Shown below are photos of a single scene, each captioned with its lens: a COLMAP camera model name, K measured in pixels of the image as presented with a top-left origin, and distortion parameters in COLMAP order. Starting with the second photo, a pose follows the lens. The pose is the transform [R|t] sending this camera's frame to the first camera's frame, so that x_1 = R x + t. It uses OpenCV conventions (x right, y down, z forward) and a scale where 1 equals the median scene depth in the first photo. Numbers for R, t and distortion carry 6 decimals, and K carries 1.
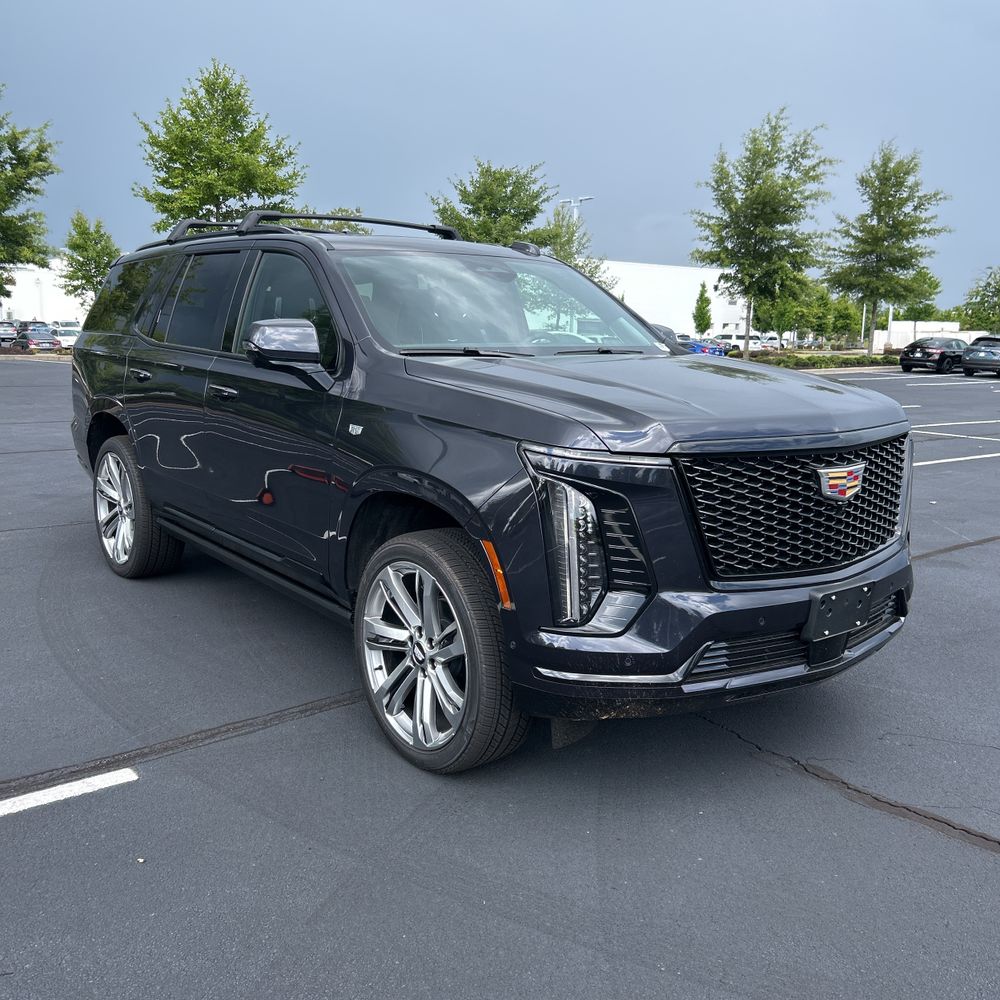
lens RADIAL K [[997.9, 0, 500.0], [0, 997.9, 500.0], [0, 0, 1]] dist [0.046834, -0.021406]
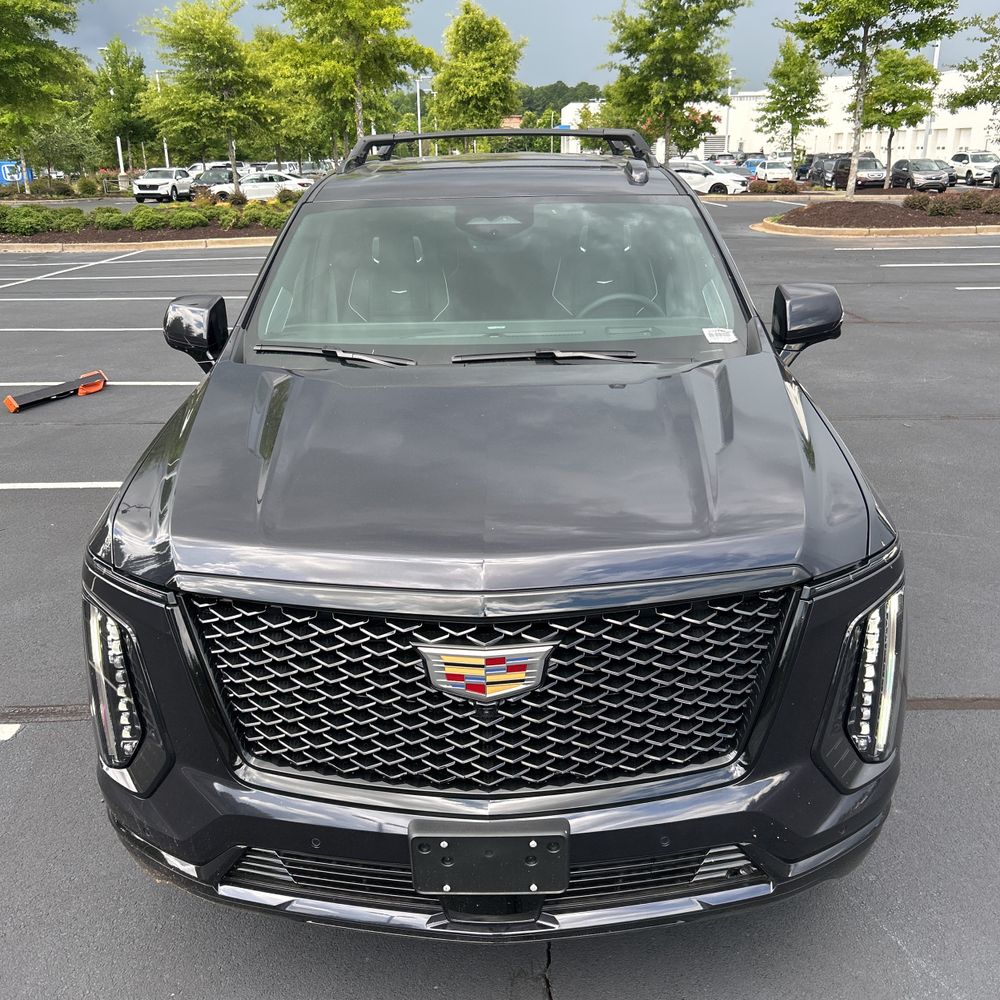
lens RADIAL K [[997.5, 0, 518.2], [0, 997.5, 483.5], [0, 0, 1]] dist [0.079183, -0.093439]
pose [[0.767359, 0.175803, -0.616647, 0.713408], [-0.079076, 0.980286, 0.181071, -0.242148], [0.636324, -0.090185, 0.766133, 0.557351]]
